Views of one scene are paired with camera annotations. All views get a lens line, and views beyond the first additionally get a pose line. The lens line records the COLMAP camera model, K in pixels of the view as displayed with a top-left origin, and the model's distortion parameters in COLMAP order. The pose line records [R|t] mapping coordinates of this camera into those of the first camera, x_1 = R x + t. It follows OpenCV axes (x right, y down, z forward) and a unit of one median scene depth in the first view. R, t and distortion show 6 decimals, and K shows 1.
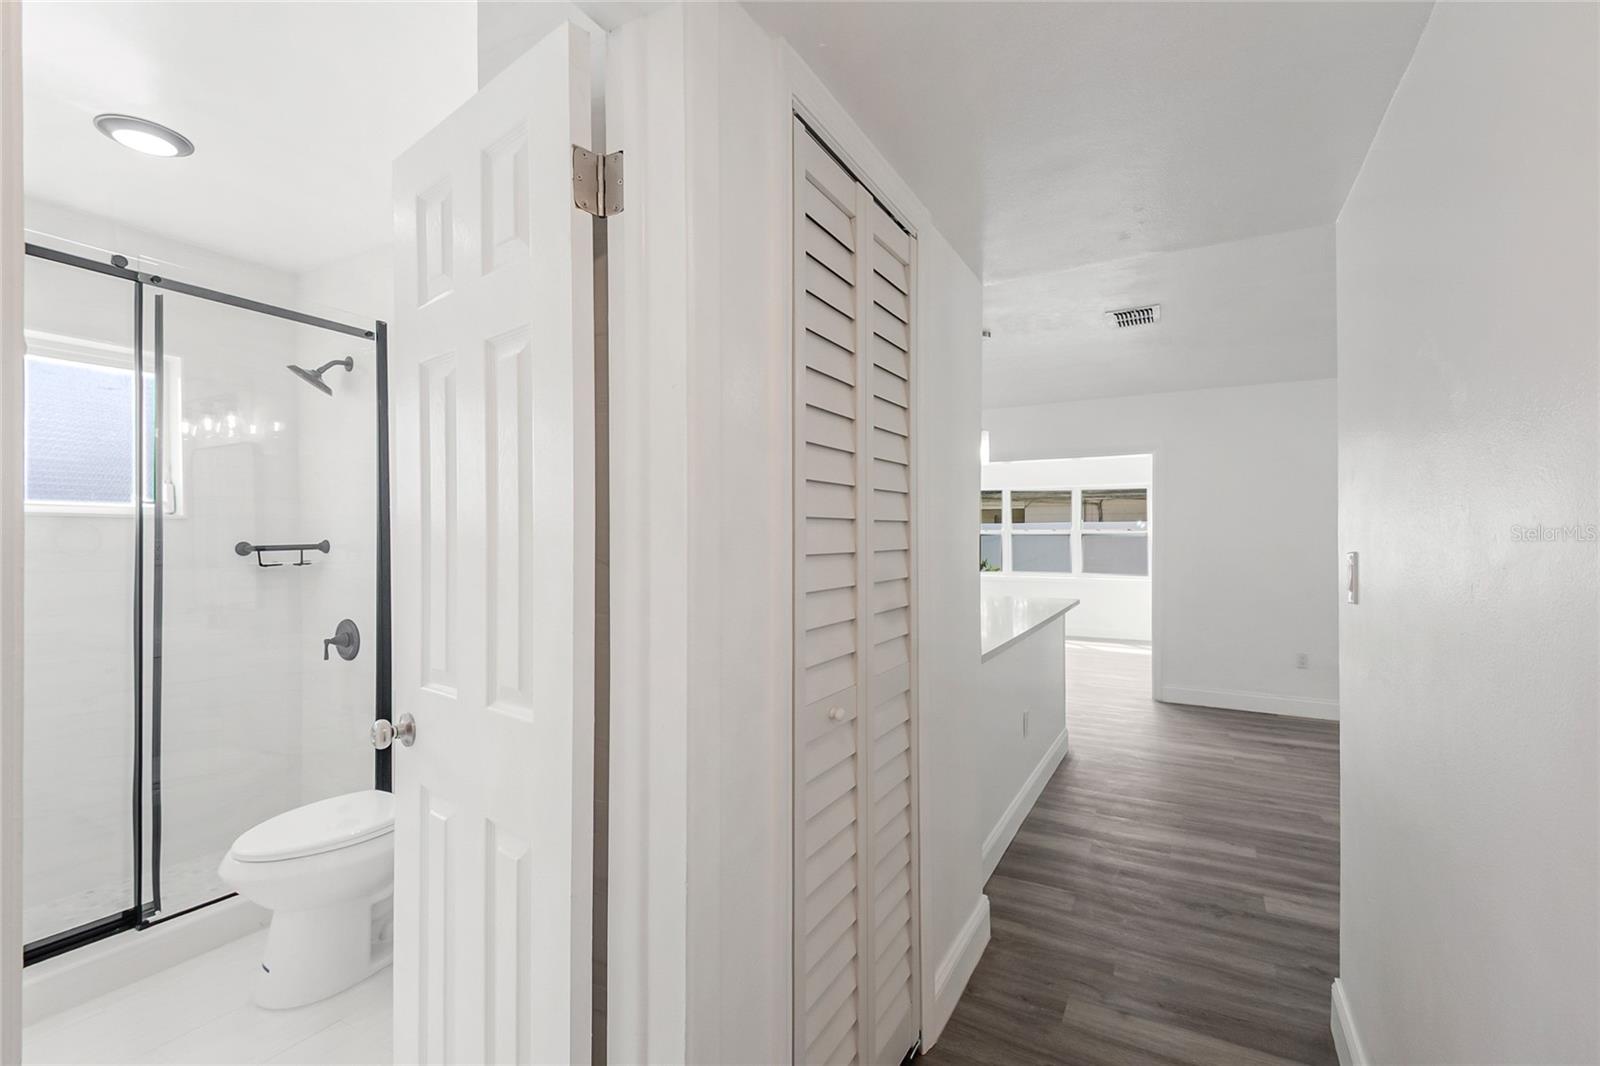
lens RADIAL K [[692.3, 0, 807.2], [0, 692.3, 538.1], [0, 0, 1]] dist [0.026252, -0.012890]
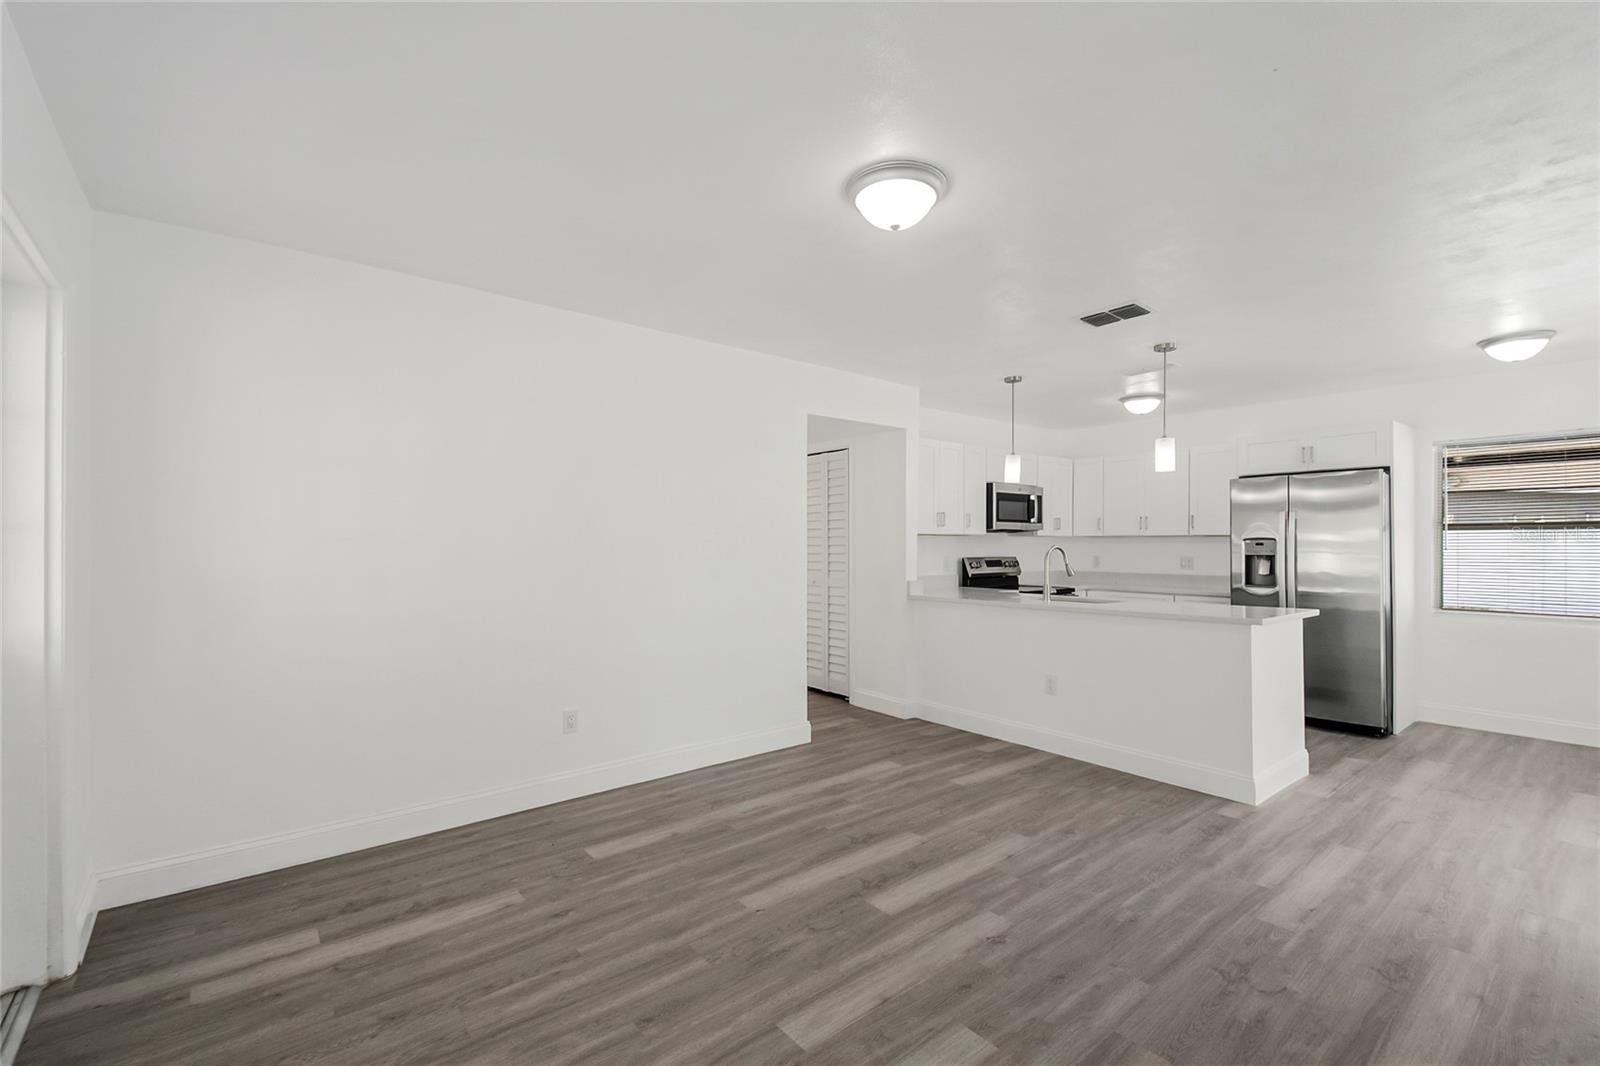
lens RADIAL K [[692.3, 0, 810.1], [0, 692.3, 538.9], [0, 0, 1]] dist [0.026252, -0.012890]
pose [[-0.367062, -0.006193, -0.930176, 0.842256], [-0.004723, 0.999977, -0.004794, 0.000375], [0.930184, 0.002633, -0.367083, 0.526881]]
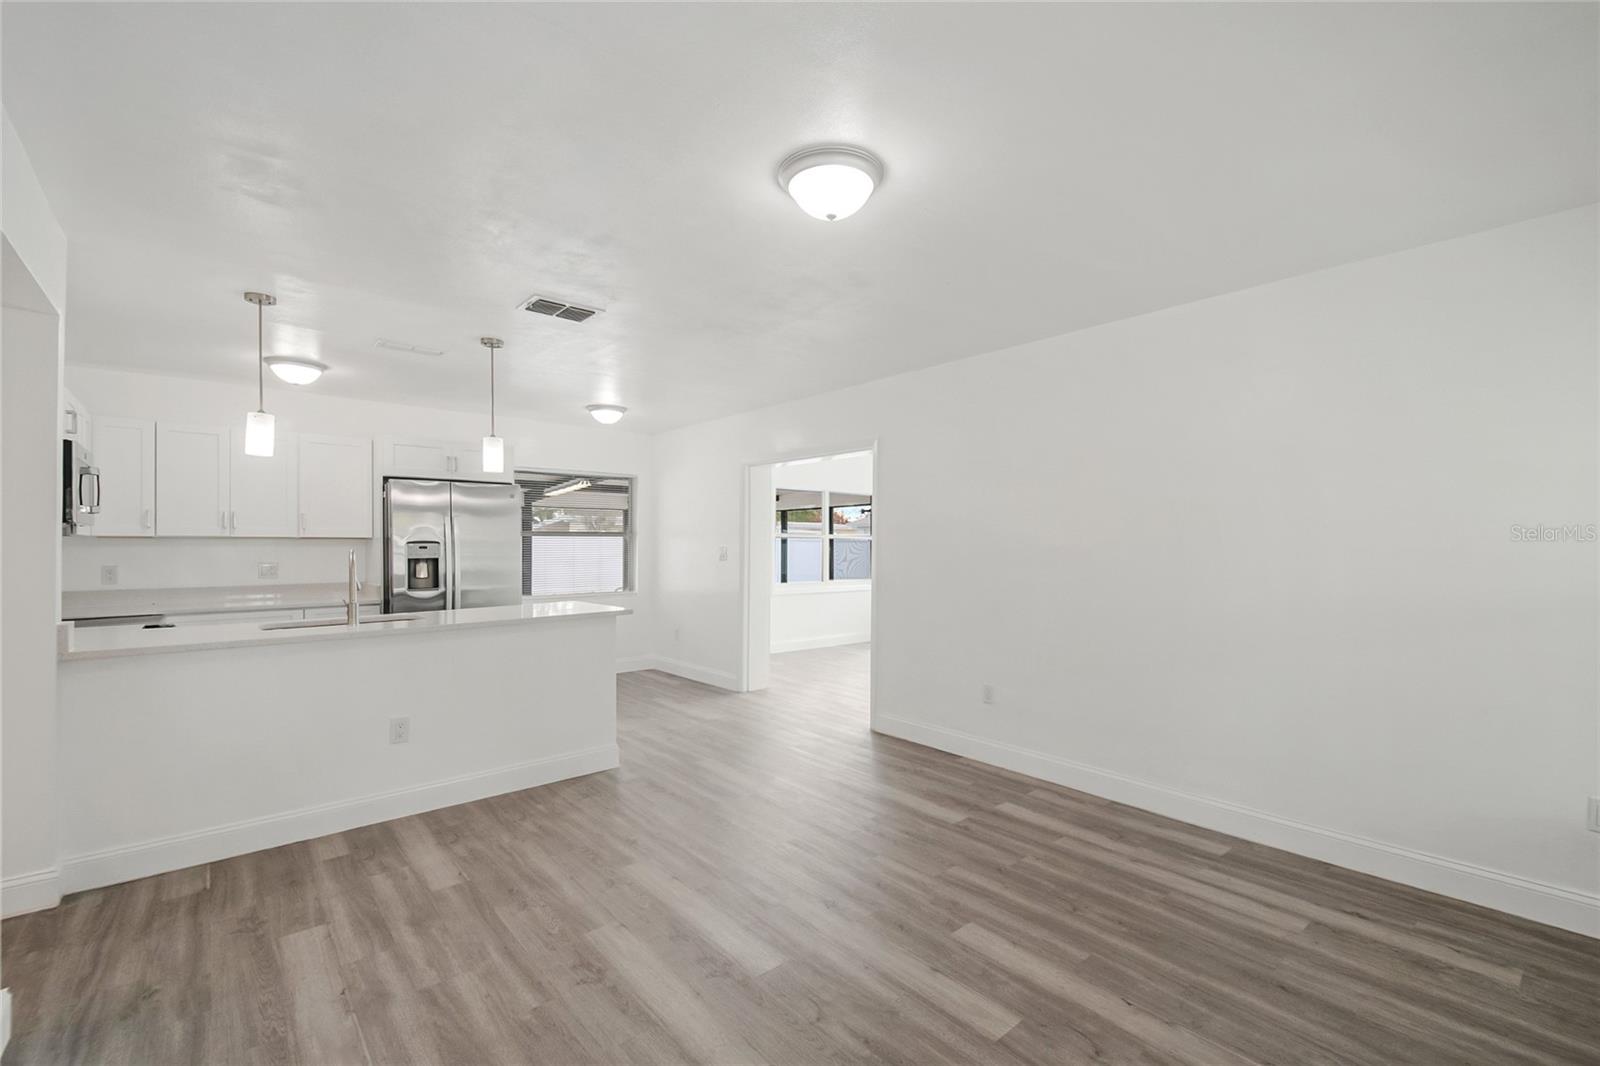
lens RADIAL K [[692.3, 0, 813.5], [0, 692.3, 542.1], [0, 0, 1]] dist [0.026252, -0.012890]
pose [[0.942584, -0.002153, -0.333962, 0.607007], [0.000046, 0.999980, -0.006318, -0.000270], [0.333969, 0.005940, 0.942565, 0.122776]]
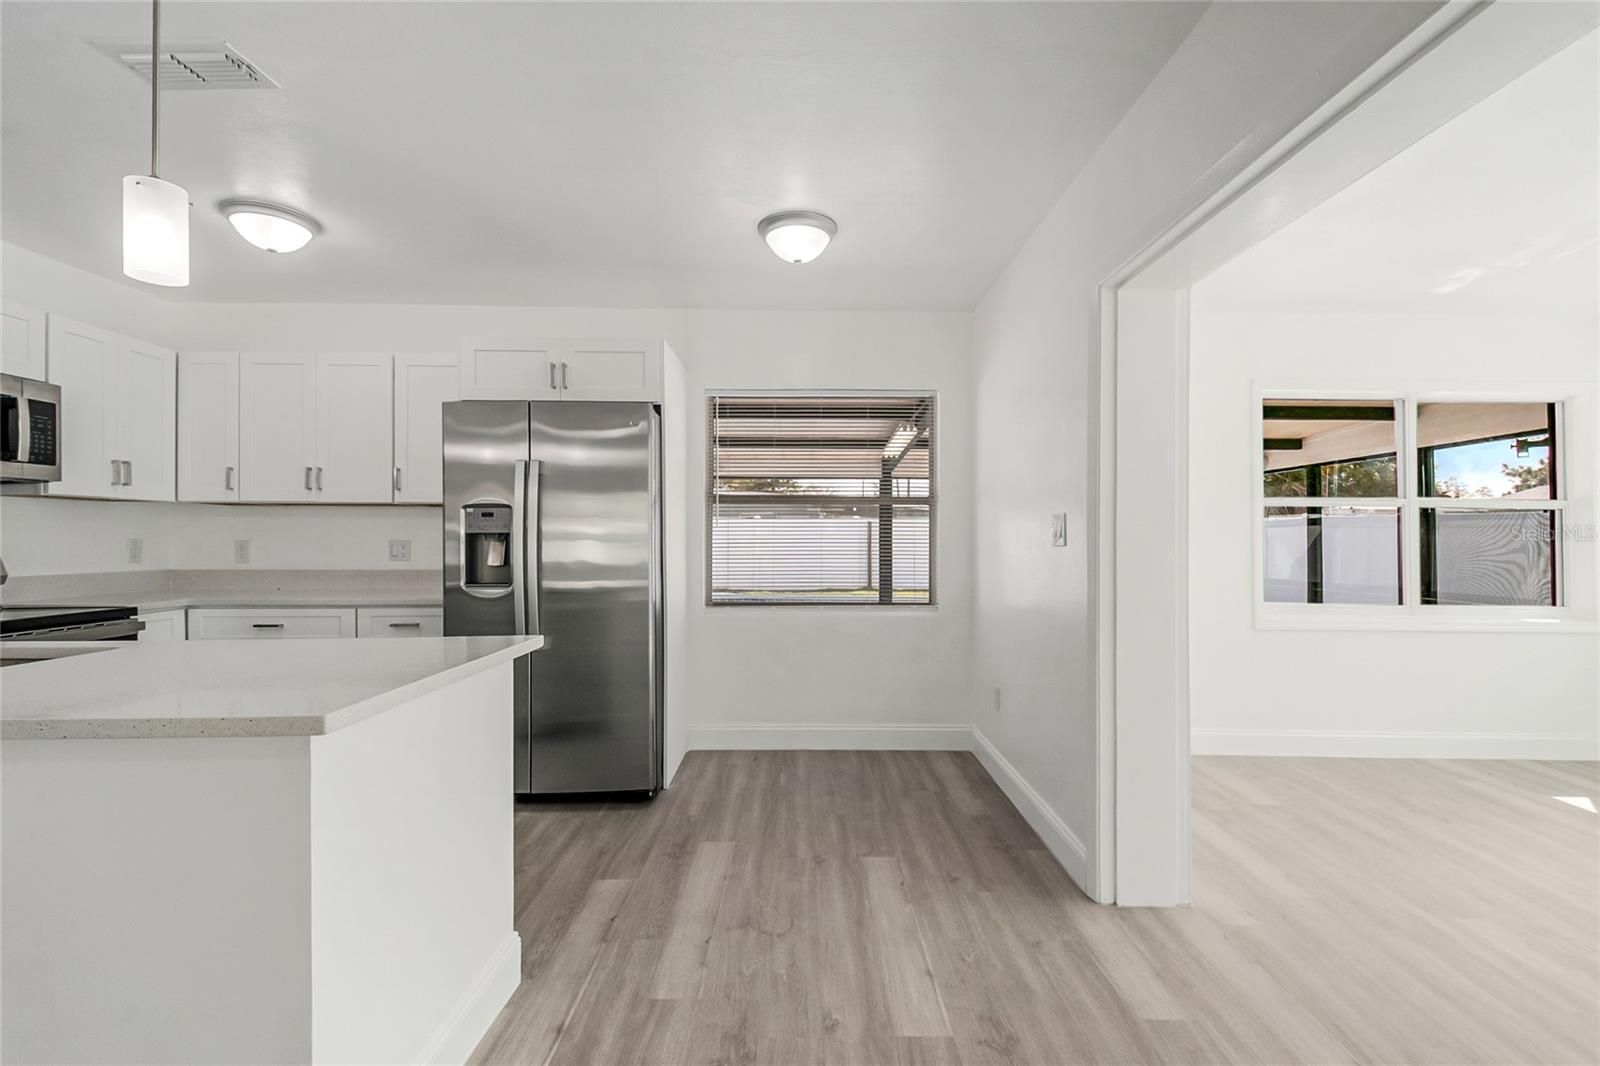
lens RADIAL K [[692.3, 0, 808.1], [0, 692.3, 541.2], [0, 0, 1]] dist [0.026252, -0.012890]
pose [[0.501898, 0.005084, -0.864912, 0.440108], [-0.005048, 0.999983, 0.002948, 0.015379], [0.864912, 0.002887, 0.501915, 0.658415]]
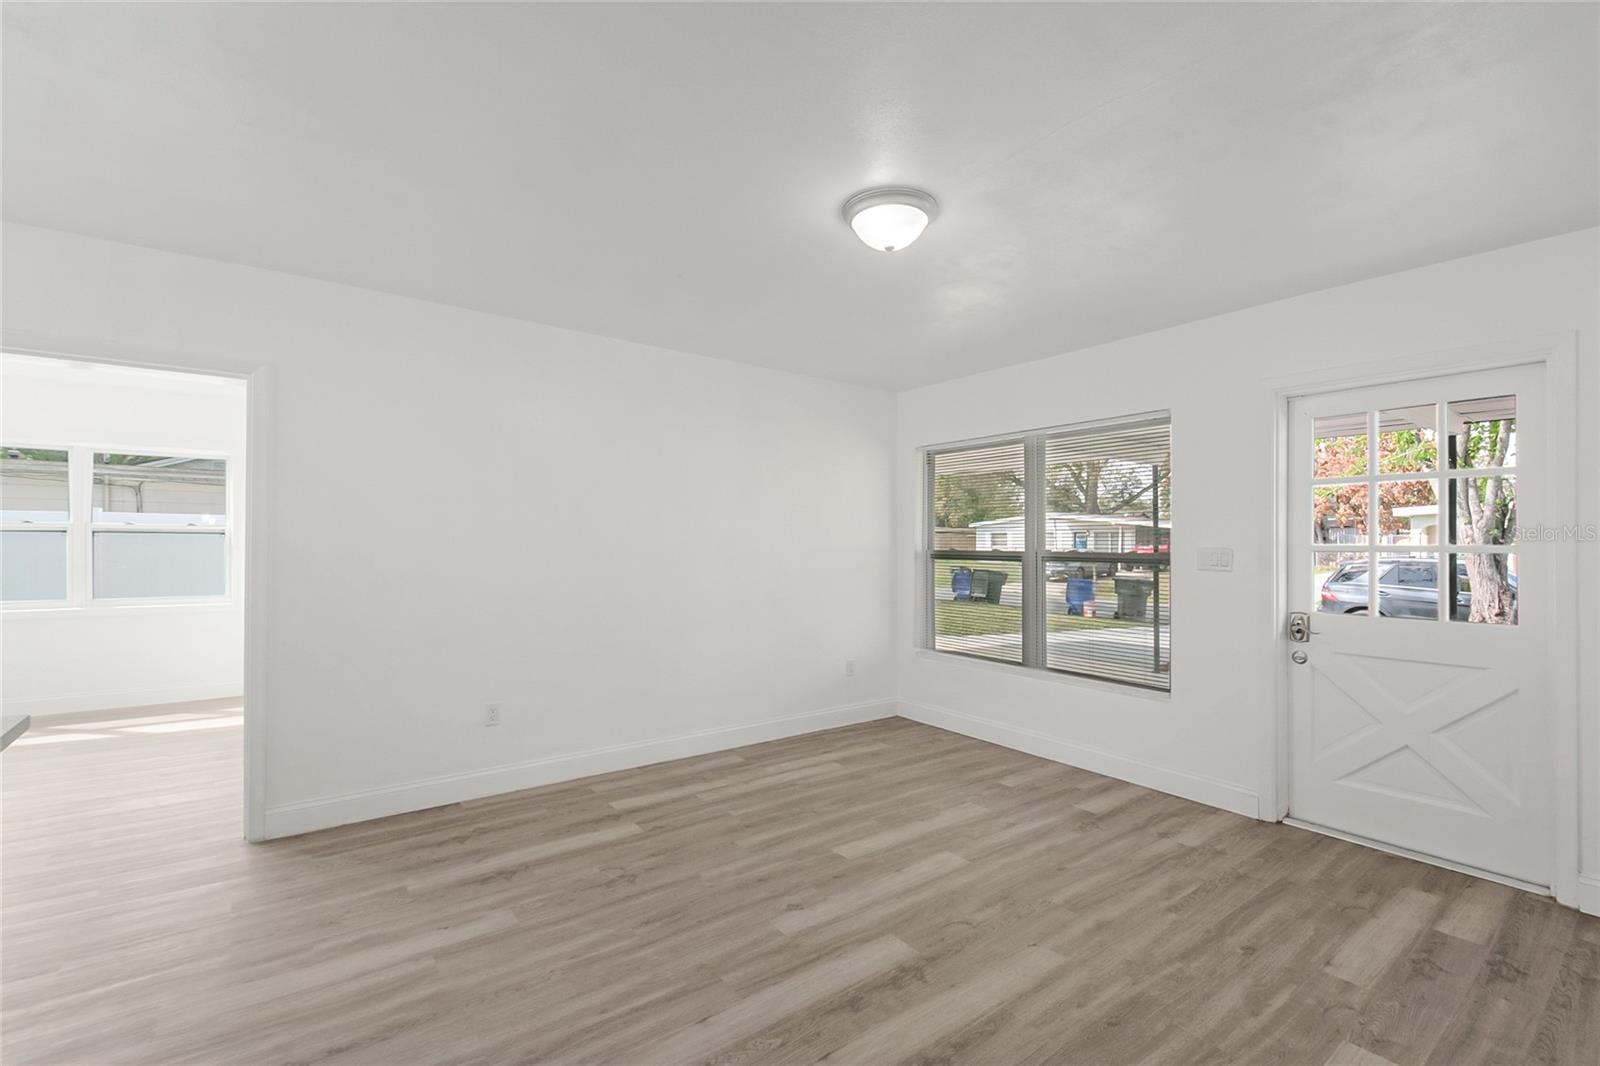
lens RADIAL K [[692.3, 0, 813.4], [0, 692.3, 520.5], [0, 0, 1]] dist [0.026252, -0.012890]
pose [[0.395613, 0.031439, 0.917879, 0.142042], [-0.007106, 0.999489, -0.031172, -0.000245], [-0.918390, 0.005810, 0.395634, 0.328240]]
